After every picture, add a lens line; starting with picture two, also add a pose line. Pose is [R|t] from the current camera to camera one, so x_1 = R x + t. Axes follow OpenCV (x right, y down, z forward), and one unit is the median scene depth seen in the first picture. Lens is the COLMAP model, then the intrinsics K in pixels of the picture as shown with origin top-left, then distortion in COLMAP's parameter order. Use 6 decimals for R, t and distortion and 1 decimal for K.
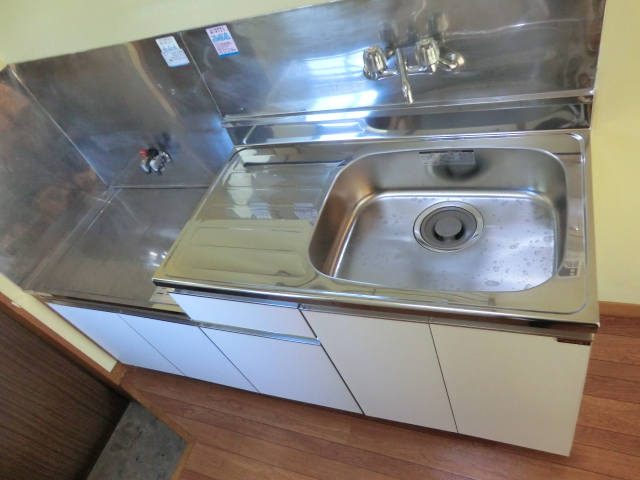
lens RADIAL K [[470.0, 0, 321.5], [0, 470.0, 239.1], [0, 0, 1]] dist [-0.077380, 0.095633]
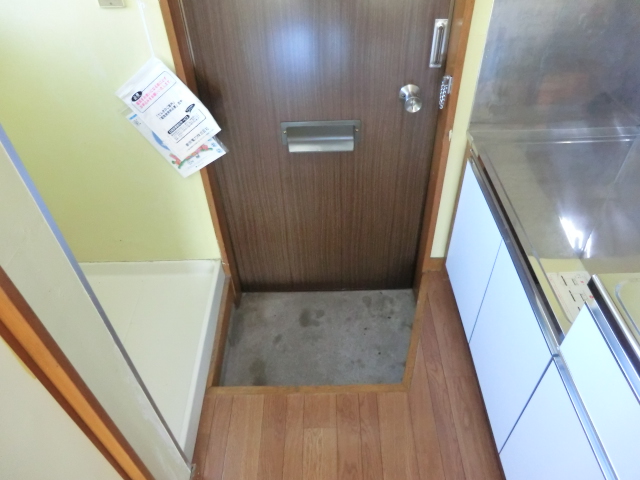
lens RADIAL K [[470.0, 0, 321.5], [0, 470.0, 239.1], [0, 0, 1]] dist [-0.077380, 0.095633]
pose [[0.325677, 0.824699, -0.462392, -0.150143], [-0.732346, 0.529354, 0.428315, 0.041291], [0.598000, 0.199138, 0.776363, 0.187538]]
